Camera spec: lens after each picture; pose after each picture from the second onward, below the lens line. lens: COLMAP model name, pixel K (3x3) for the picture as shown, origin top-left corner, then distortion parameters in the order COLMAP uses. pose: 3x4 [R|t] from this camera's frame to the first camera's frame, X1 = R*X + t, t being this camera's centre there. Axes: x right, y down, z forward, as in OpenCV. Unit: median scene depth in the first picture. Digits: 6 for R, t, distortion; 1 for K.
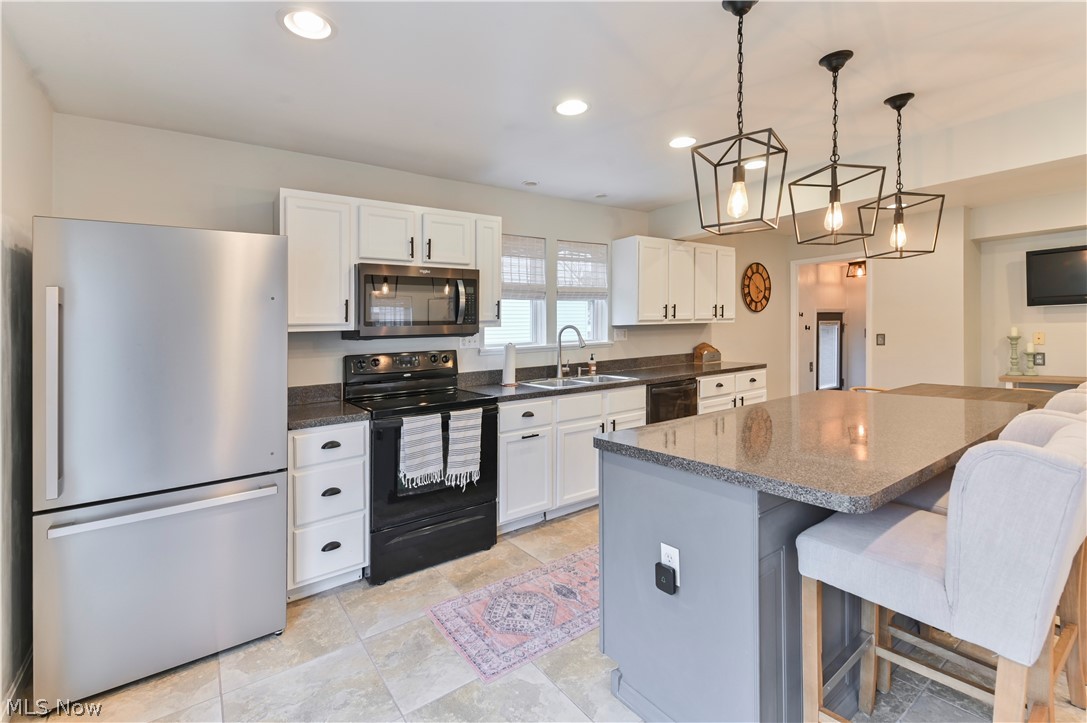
lens RADIAL K [[485.3, 0, 538.3], [0, 485.3, 325.6], [0, 0, 1]] dist [0.020713, -0.012393]
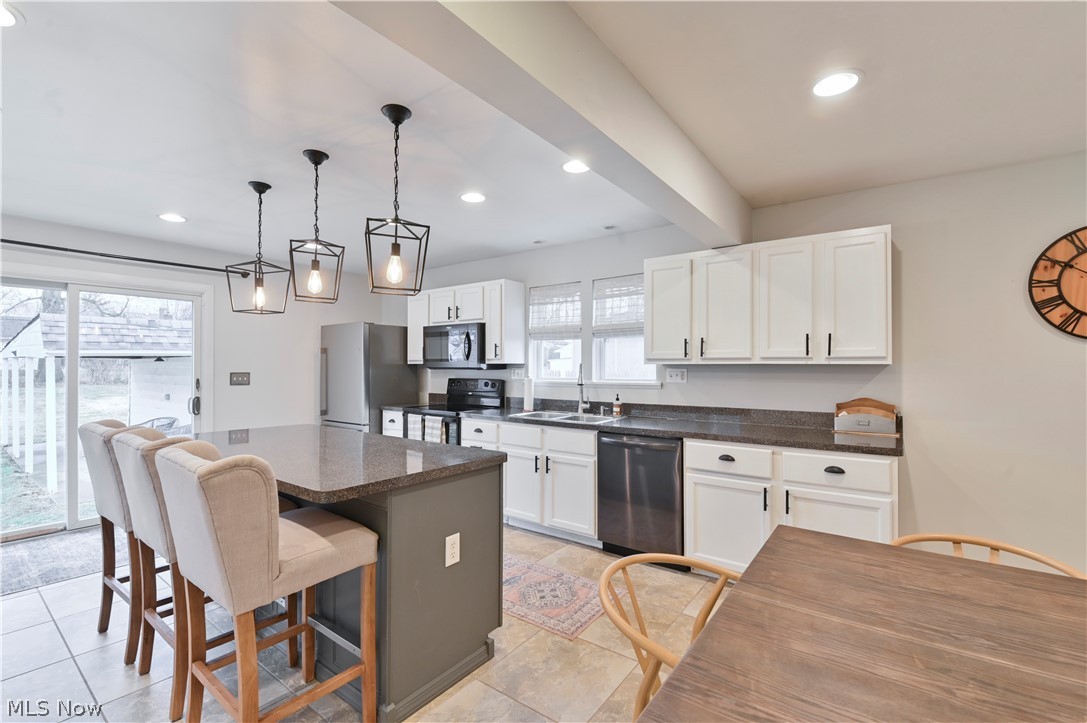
lens RADIAL K [[469.2, 0, 547.9], [0, 469.2, 357.7], [0, 0, 1]] dist [-0.024956, -0.000487]
pose [[0.316051, 0.007827, -0.948710, 0.933784], [-0.003834, 0.999968, 0.006973, -0.018323], [0.948735, 0.001433, 0.316071, 0.582560]]
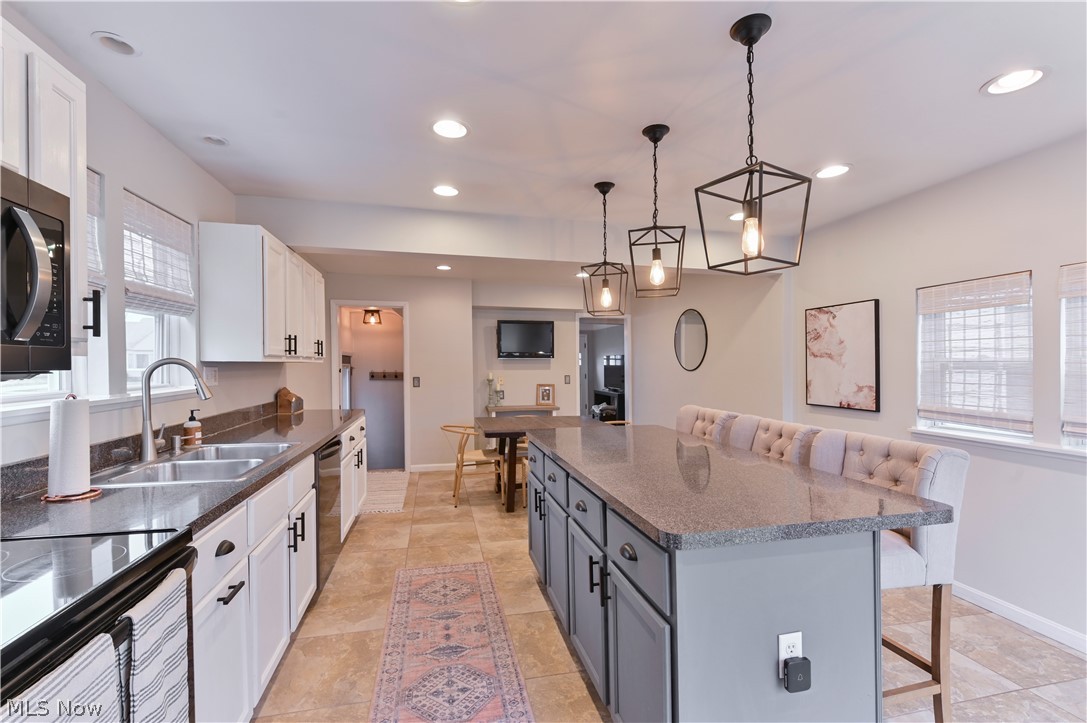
lens RADIAL K [[466.7, 0, 542.8], [0, 466.7, 372.0], [0, 0, 1]] dist [0.014991, -0.010827]
pose [[0.385921, 0.014516, 0.922418, -0.238618], [-0.020391, 0.999766, -0.007202, 0.009298], [-0.922306, -0.016029, 0.386127, 0.412266]]
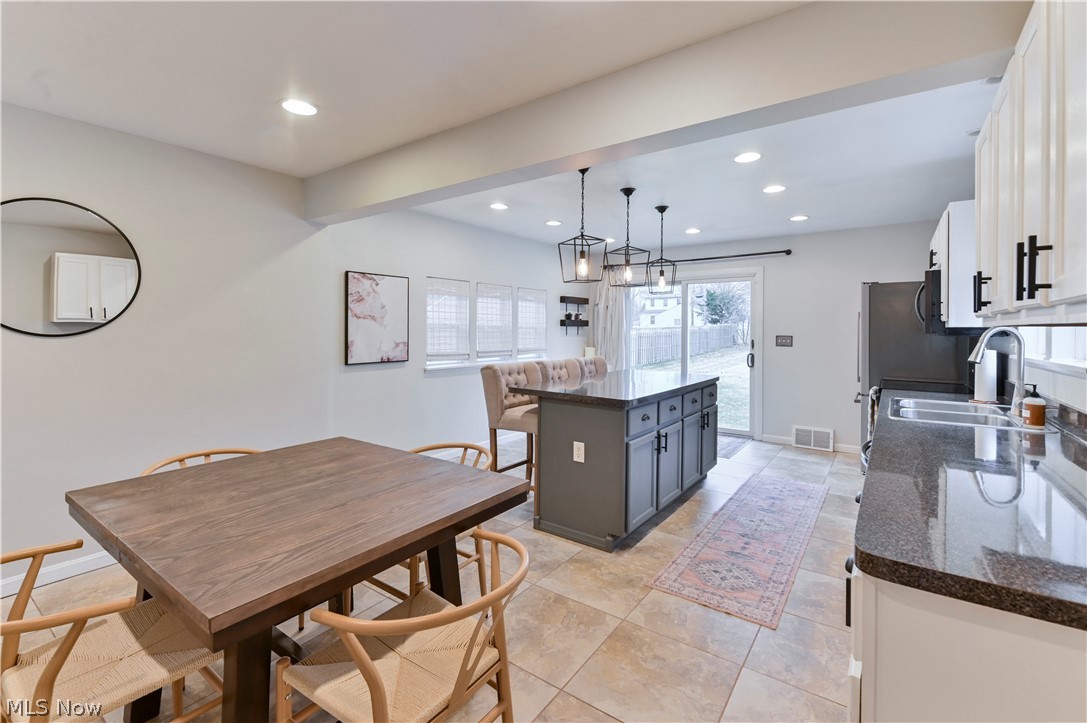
lens RADIAL K [[485.3, 0, 538.3], [0, 485.3, 325.6], [0, 0, 1]] dist [0.020713, -0.012393]
pose [[-0.948180, 0.018443, -0.317199, 0.746500], [0.020704, 0.999779, -0.003758, -0.010366], [0.317059, -0.010130, -0.948352, 1.315323]]
